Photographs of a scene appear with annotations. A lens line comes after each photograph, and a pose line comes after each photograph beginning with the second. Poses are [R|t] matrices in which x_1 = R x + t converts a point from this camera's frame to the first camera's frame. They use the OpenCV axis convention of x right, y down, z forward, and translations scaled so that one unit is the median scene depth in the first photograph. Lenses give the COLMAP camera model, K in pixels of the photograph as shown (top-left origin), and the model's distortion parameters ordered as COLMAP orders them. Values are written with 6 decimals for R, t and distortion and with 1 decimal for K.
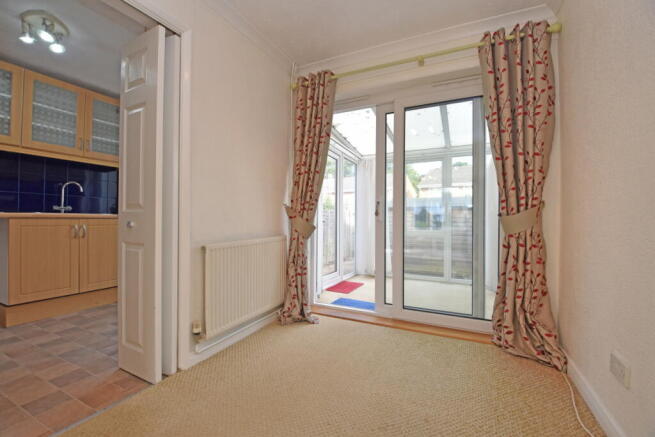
lens RADIAL K [[290.4, 0, 314.3], [0, 290.4, 215.3], [0, 0, 1]] dist [-0.019080, -0.001142]
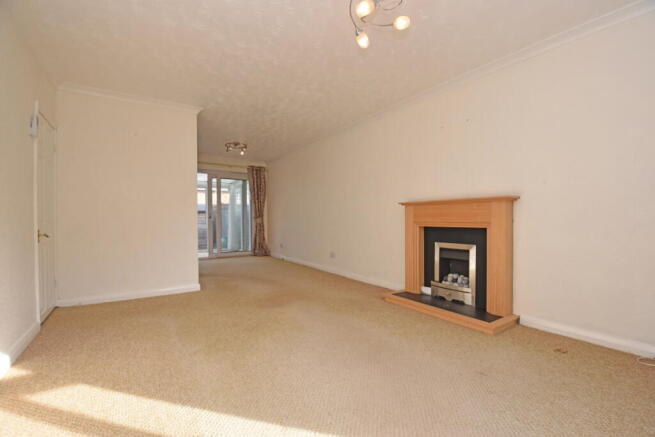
lens RADIAL K [[290.4, 0, 326.4], [0, 290.4, 218.6], [0, 0, 1]] dist [-0.019080, -0.001142]
pose [[0.608354, -0.012958, 0.793560, -0.673719], [0.000041, 0.999867, 0.016295, -0.023065], [-0.793666, -0.009880, 0.608274, -0.768355]]
